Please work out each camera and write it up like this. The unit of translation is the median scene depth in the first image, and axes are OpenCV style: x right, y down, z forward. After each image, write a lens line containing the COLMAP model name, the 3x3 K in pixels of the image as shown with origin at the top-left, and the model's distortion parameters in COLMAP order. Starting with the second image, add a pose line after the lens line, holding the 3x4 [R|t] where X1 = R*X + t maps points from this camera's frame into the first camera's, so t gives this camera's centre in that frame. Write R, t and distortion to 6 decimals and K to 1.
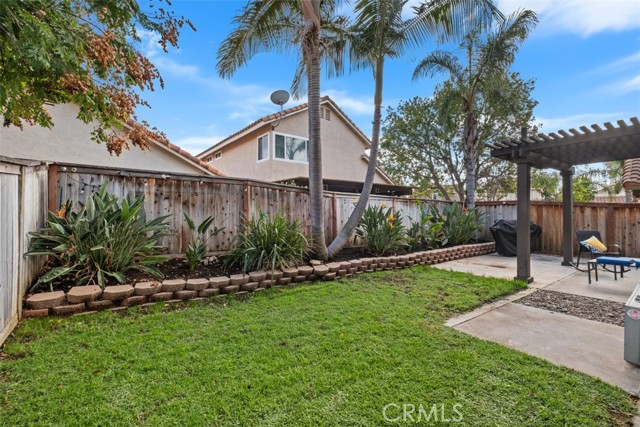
lens RADIAL K [[275.5, 0, 315.5], [0, 275.5, 214.5], [0, 0, 1]] dist [-0.004147, -0.001301]
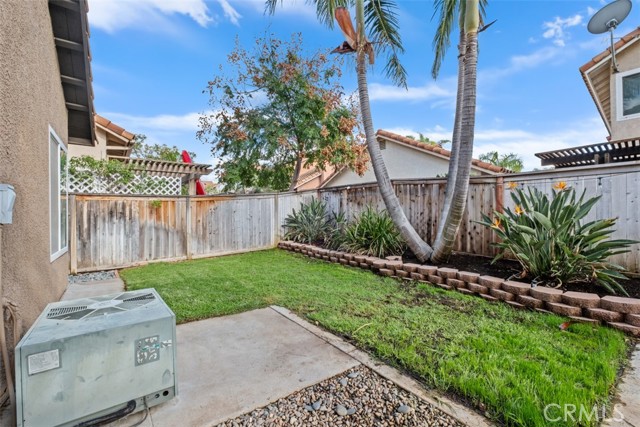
lens RADIAL K [[275.5, 0, 315.2], [0, 275.5, 214.5], [0, 0, 1]] dist [-0.004147, -0.001301]
pose [[0.029530, -0.000622, -0.999564, 0.867928], [0.006880, 0.999976, -0.000419, 0.015527], [0.999540, -0.006865, 0.029533, 0.614849]]
